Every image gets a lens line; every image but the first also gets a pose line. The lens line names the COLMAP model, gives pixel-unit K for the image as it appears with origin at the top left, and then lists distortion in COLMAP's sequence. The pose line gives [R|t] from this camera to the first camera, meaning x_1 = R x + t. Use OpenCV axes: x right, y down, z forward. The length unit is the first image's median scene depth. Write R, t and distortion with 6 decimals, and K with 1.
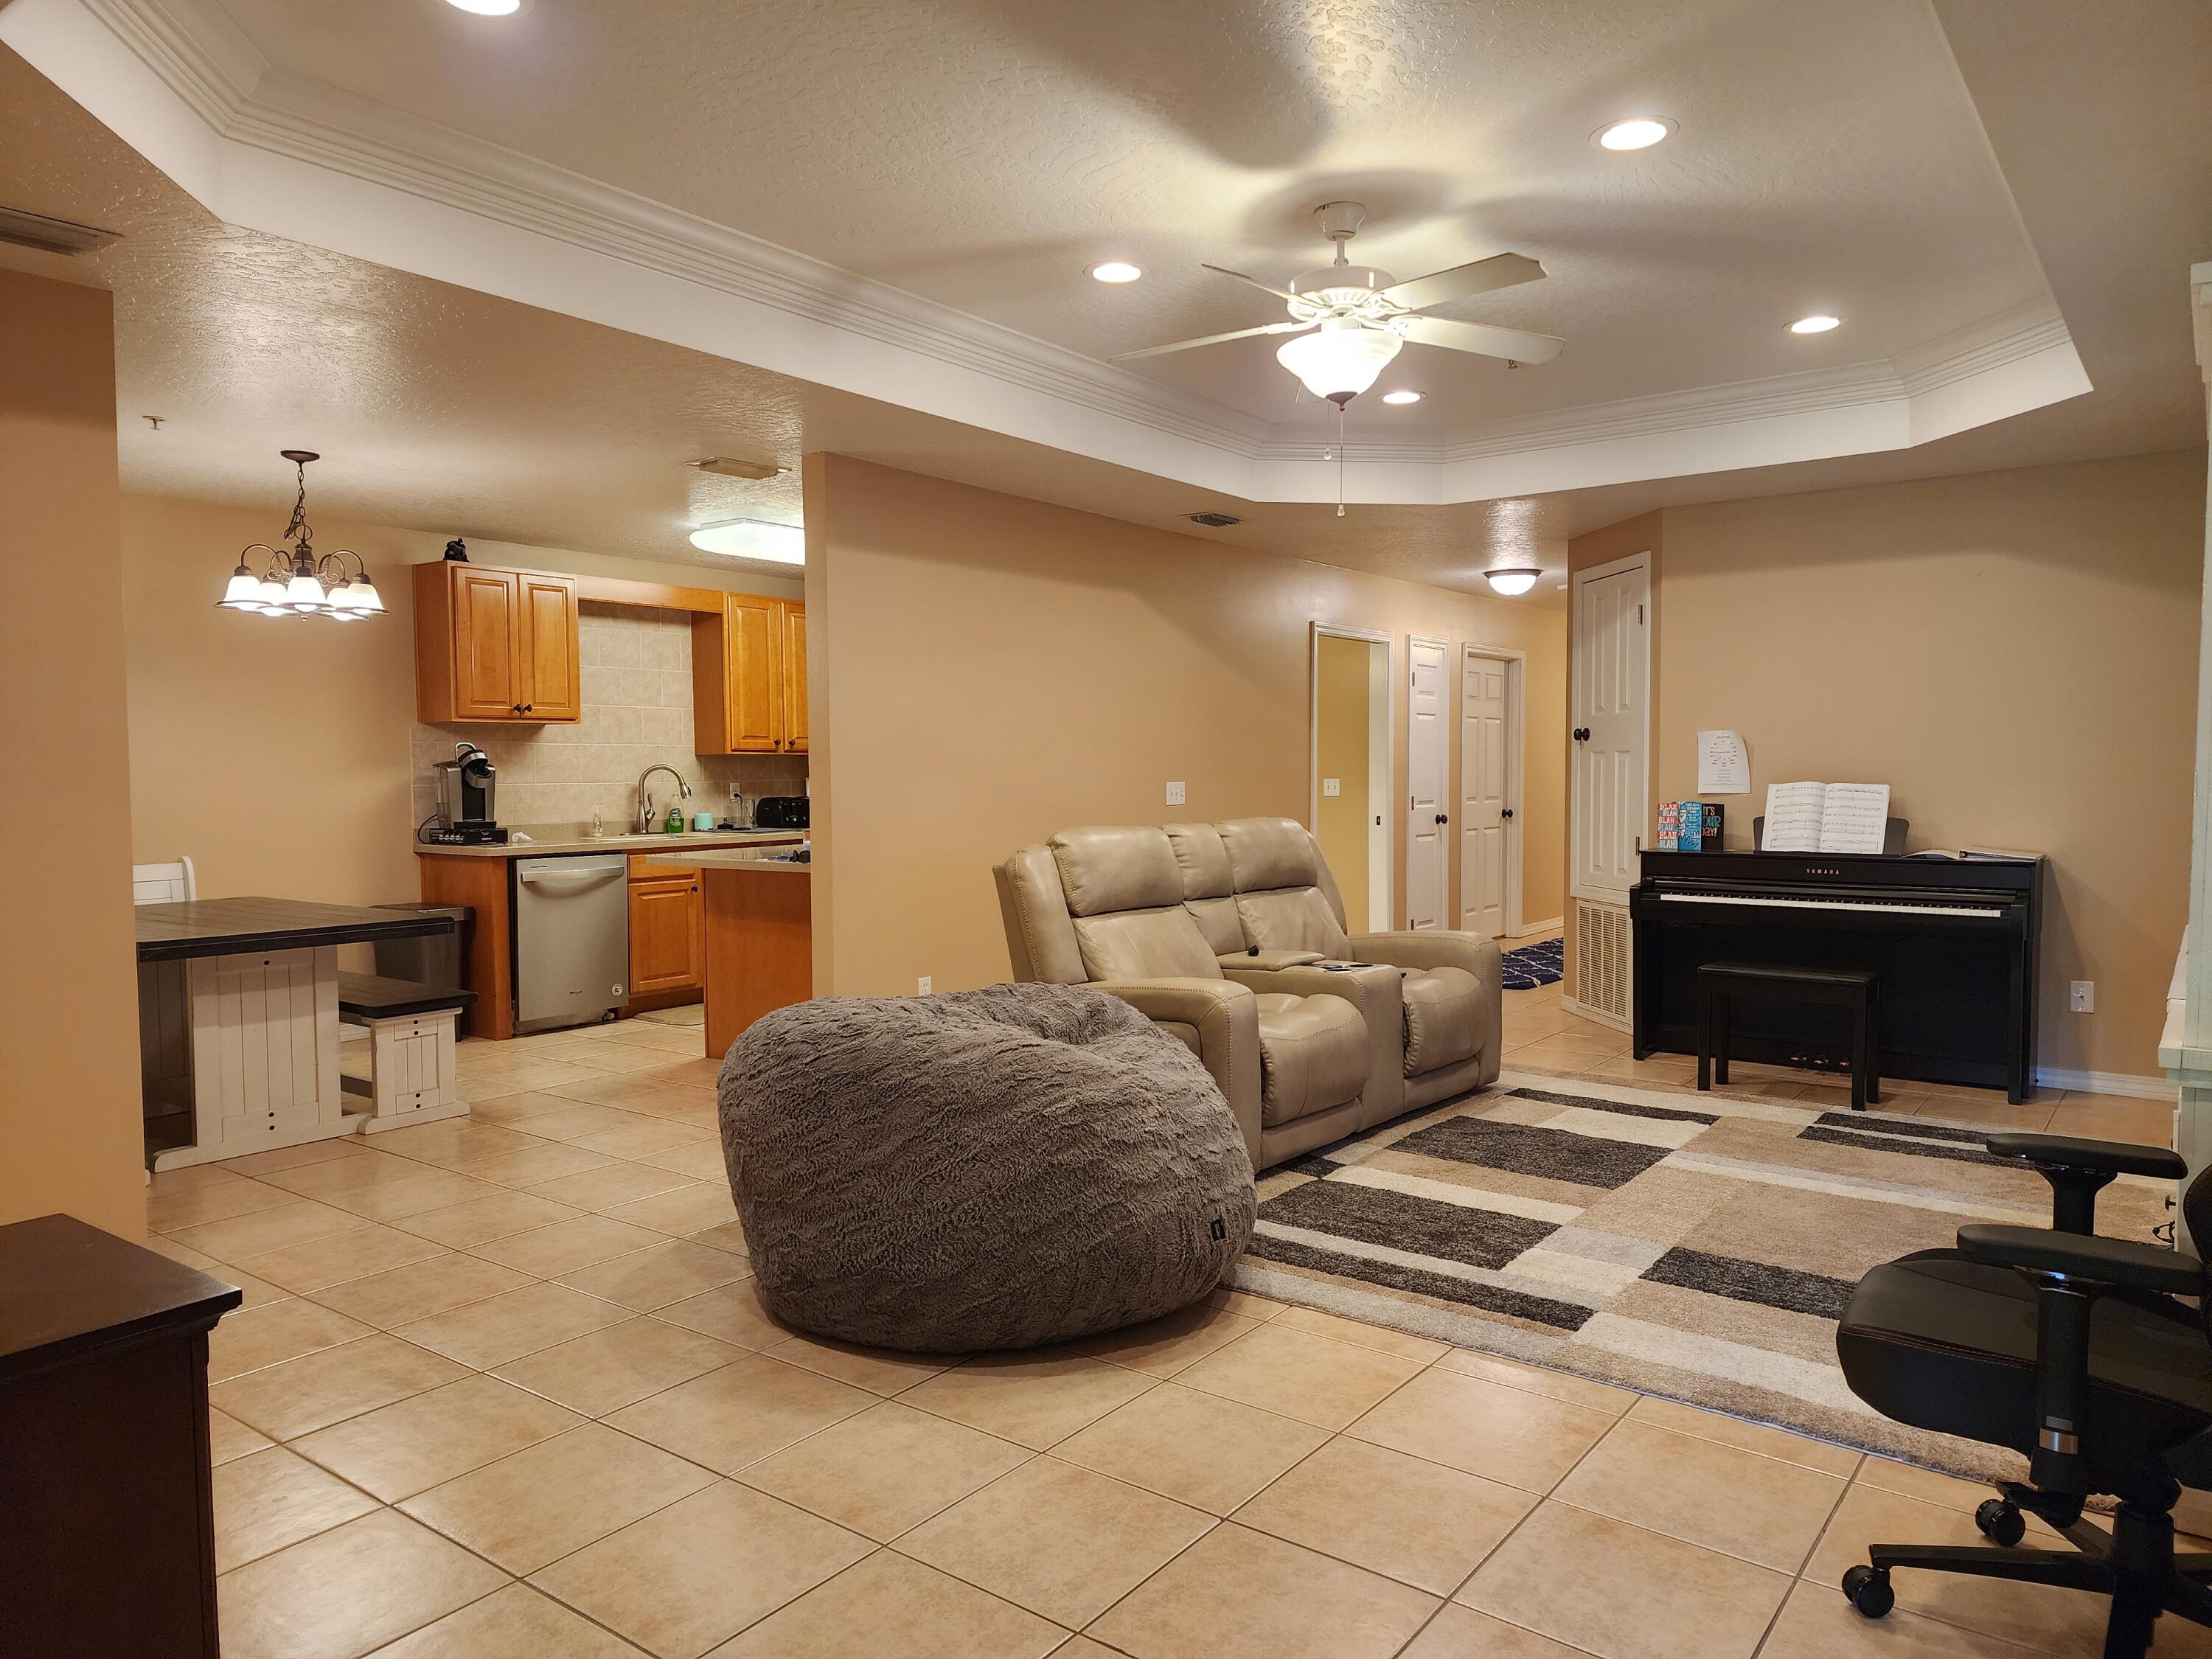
lens RADIAL K [[1512.7, 0, 1102.1], [0, 1512.7, 841.0], [0, 0, 1]] dist [0.047997, 0.000127]
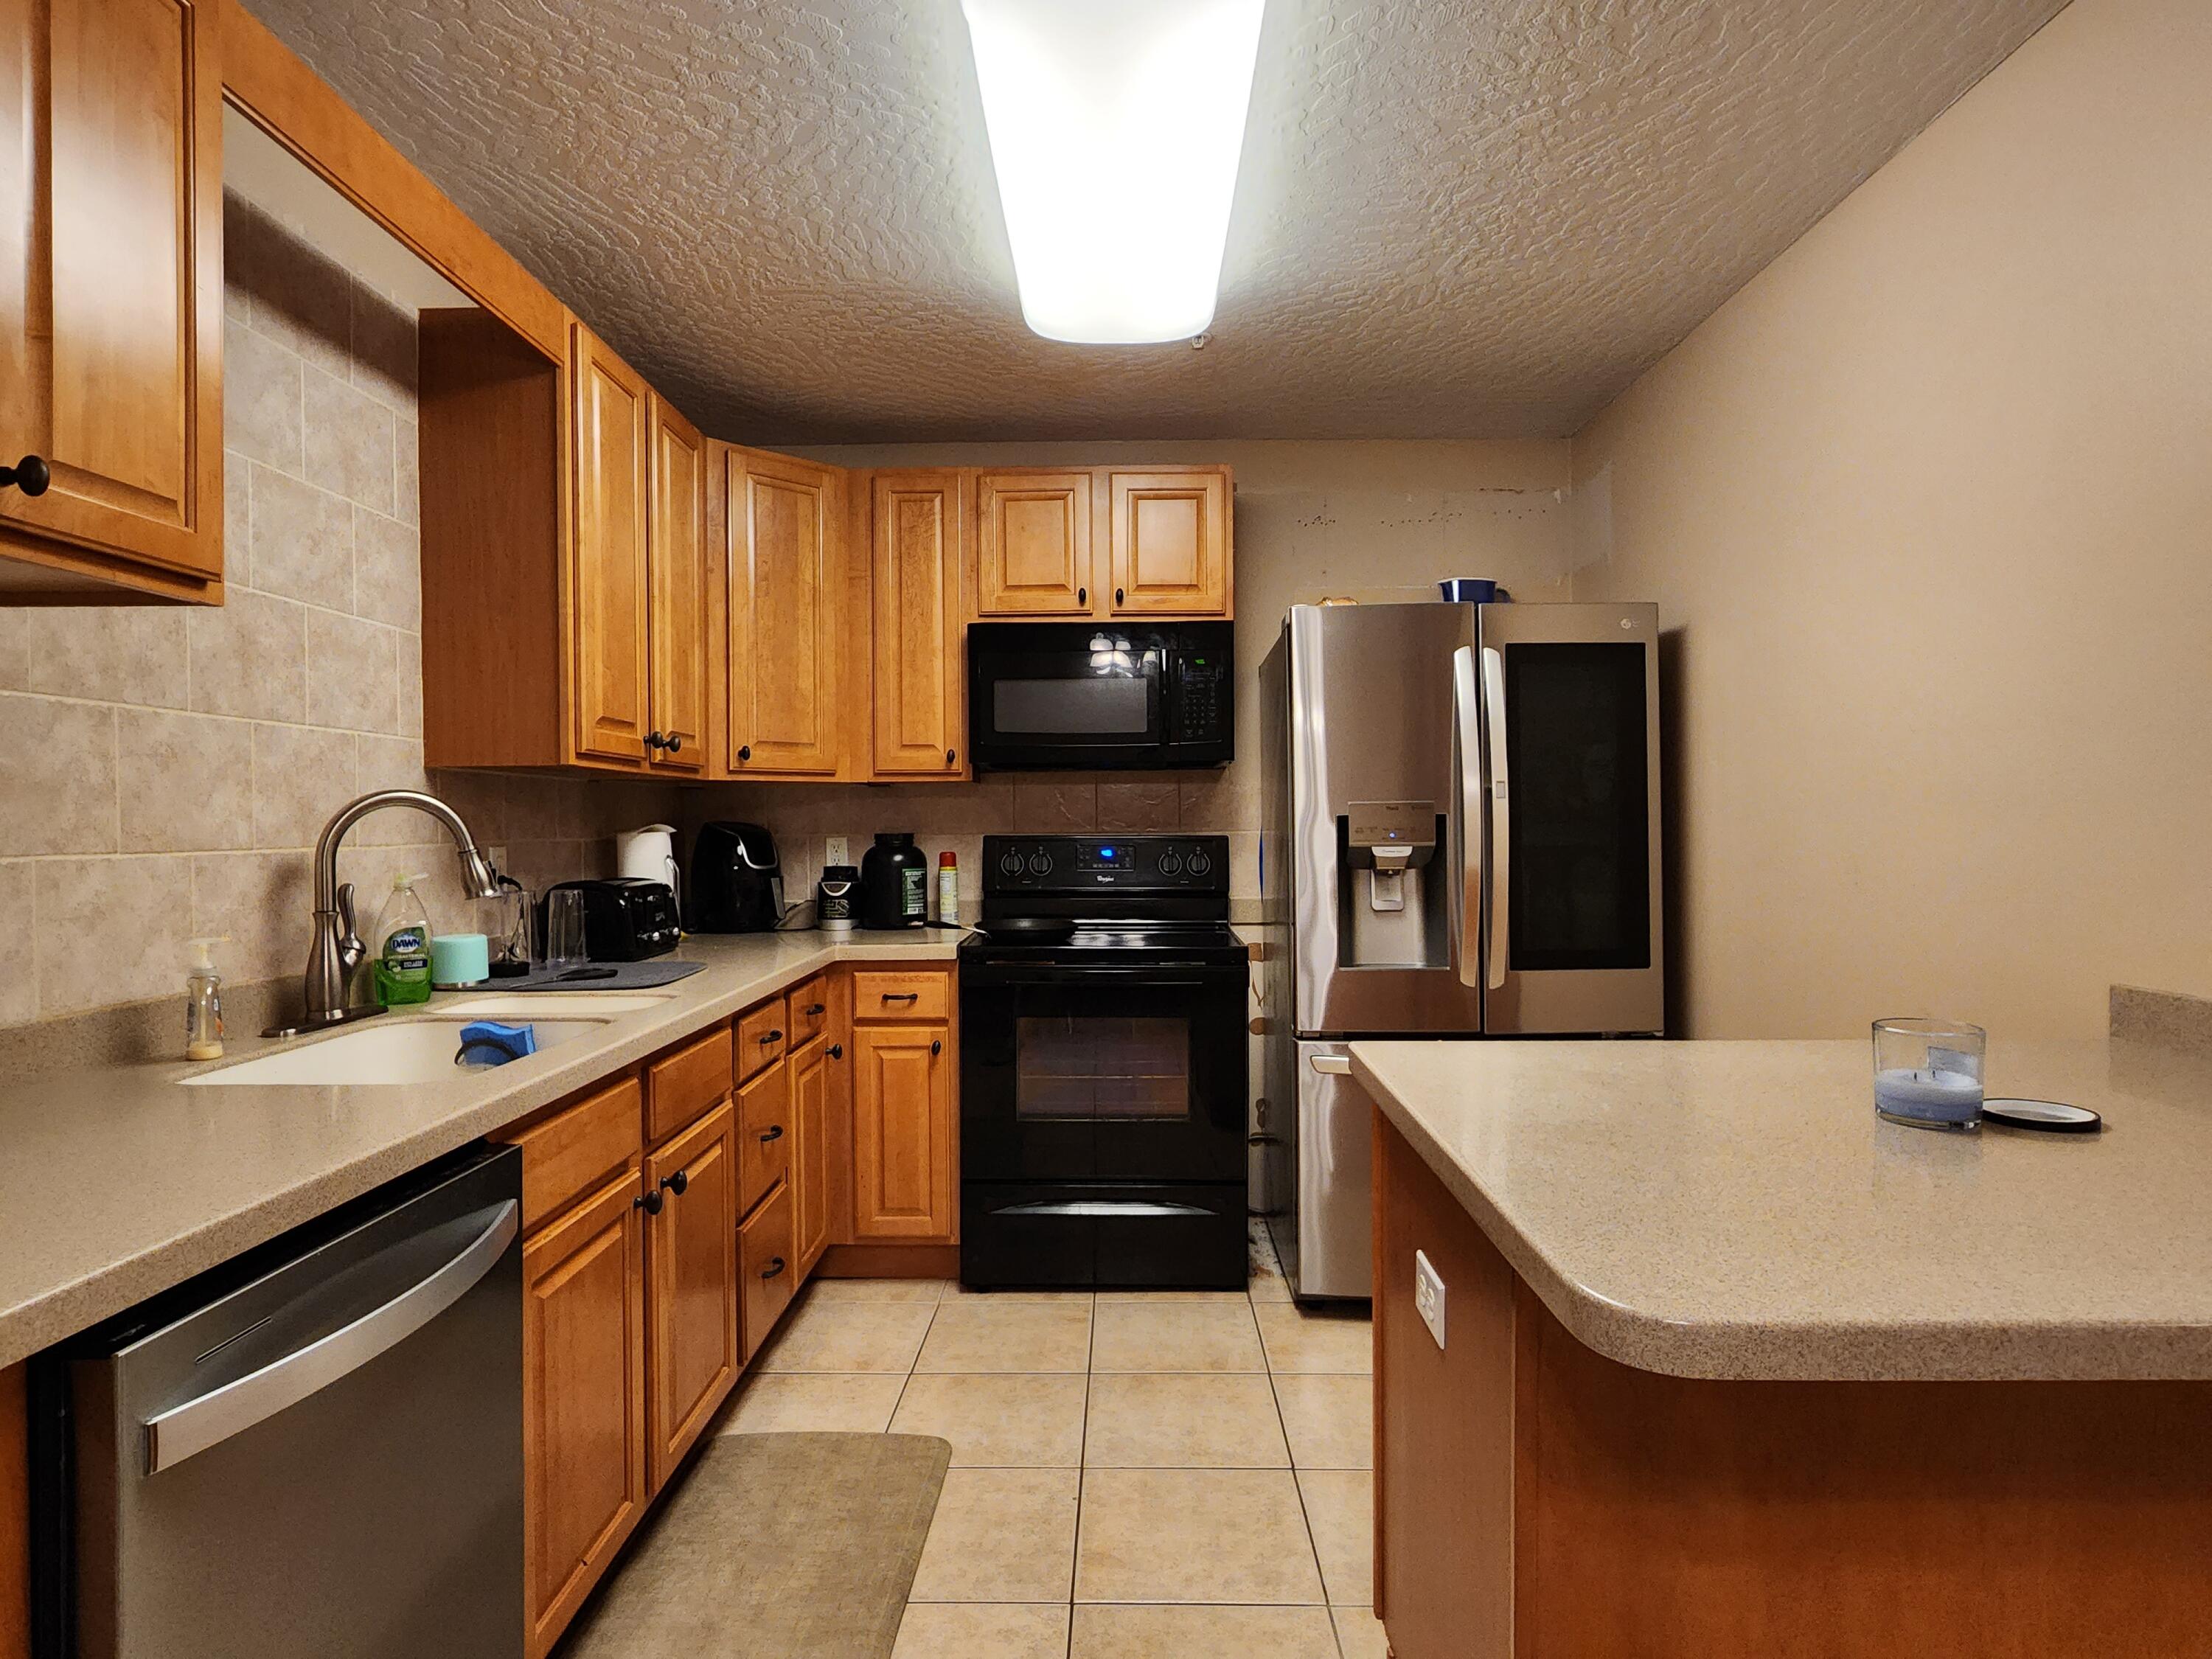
lens RADIAL K [[1242.4, 0, 1114.7], [0, 1242.4, 814.3], [0, 0, 1]] dist [-0.000069, -0.000144]
pose [[0.806478, 0.001874, 0.591261, -0.322439], [0.034689, 0.998122, -0.050480, -0.027777], [-0.590246, 0.061222, 0.804899, 0.711598]]
